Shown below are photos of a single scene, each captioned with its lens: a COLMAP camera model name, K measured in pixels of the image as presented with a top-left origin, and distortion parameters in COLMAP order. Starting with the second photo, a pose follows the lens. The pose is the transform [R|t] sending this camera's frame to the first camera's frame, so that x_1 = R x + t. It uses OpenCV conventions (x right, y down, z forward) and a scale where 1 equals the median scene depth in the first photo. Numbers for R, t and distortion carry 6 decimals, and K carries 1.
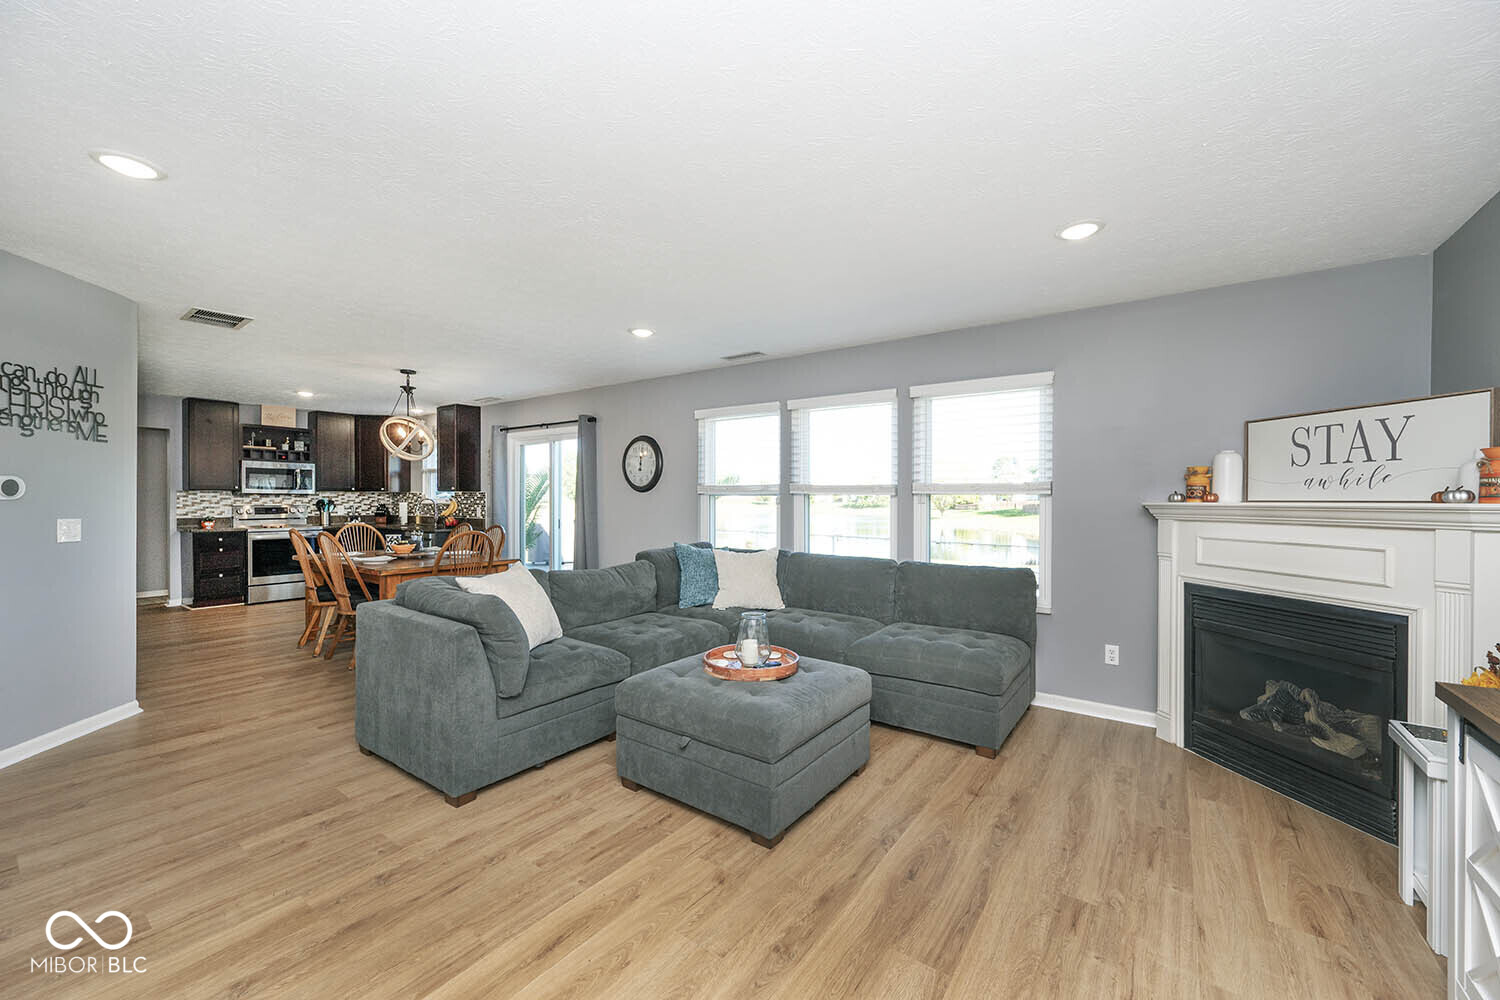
lens RADIAL K [[581.4, 0, 749.4], [0, 581.4, 500.1], [0, 0, 1]] dist [-0.008081, 0.000051]
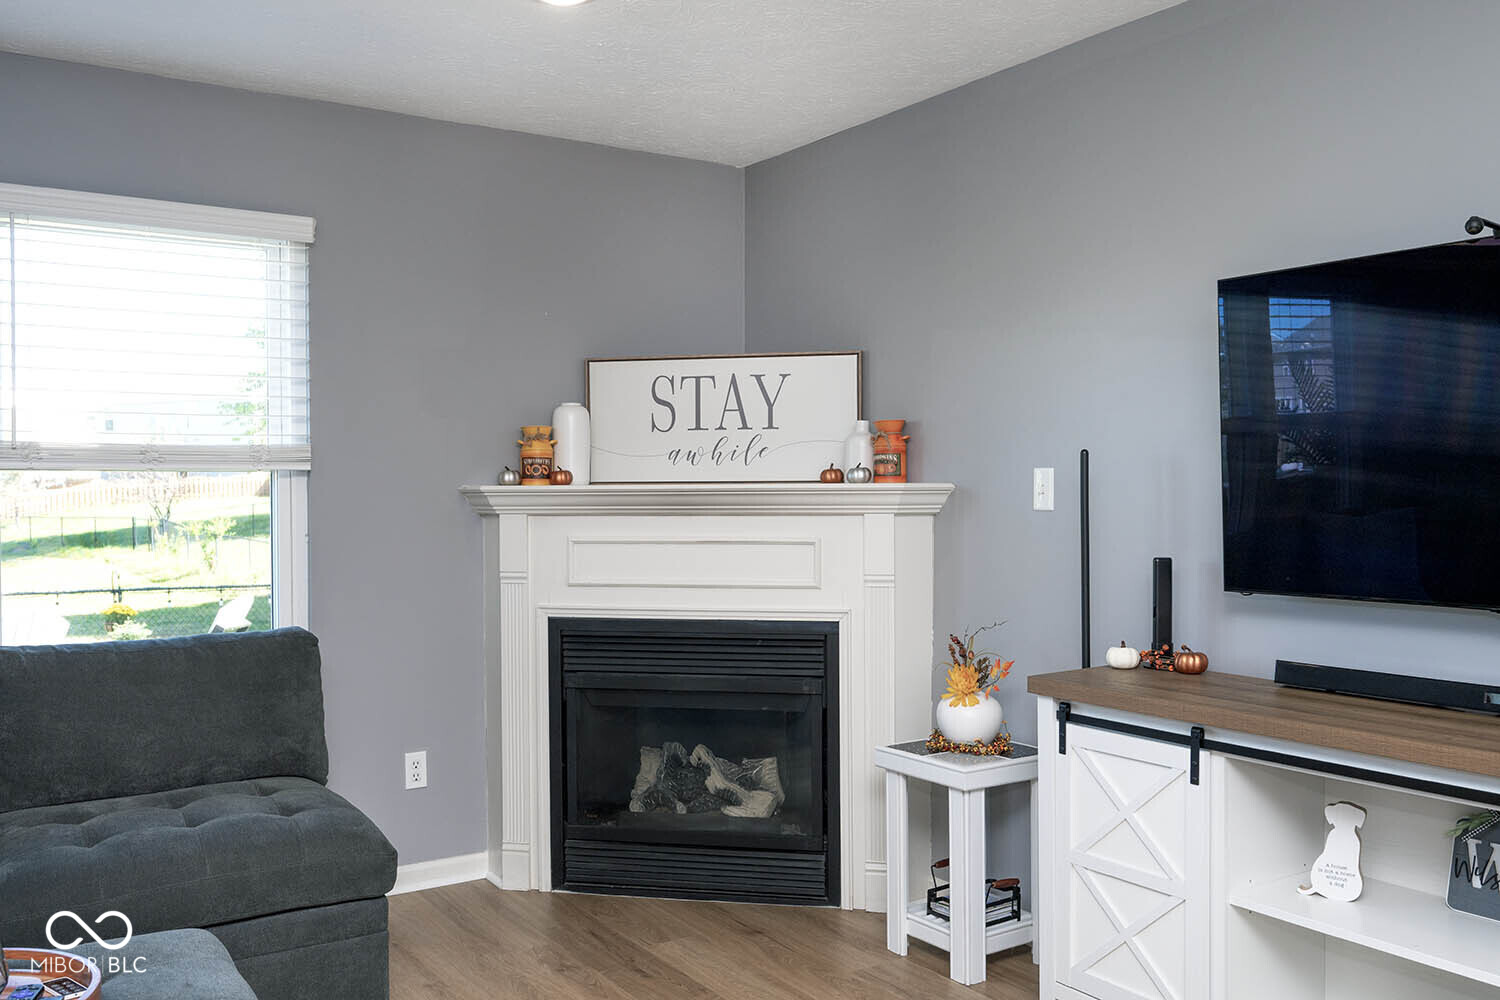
lens RADIAL K [[1288.7, 0, 749.9], [0, 1288.7, 496.9], [0, 0, 1]] dist [-0.008012, 0.000330]
pose [[0.352599, -0.016564, 0.935628, -0.484131], [0.005904, 0.999863, 0.015476, -0.003738], [-0.935756, 0.000068, 0.352649, 0.370065]]
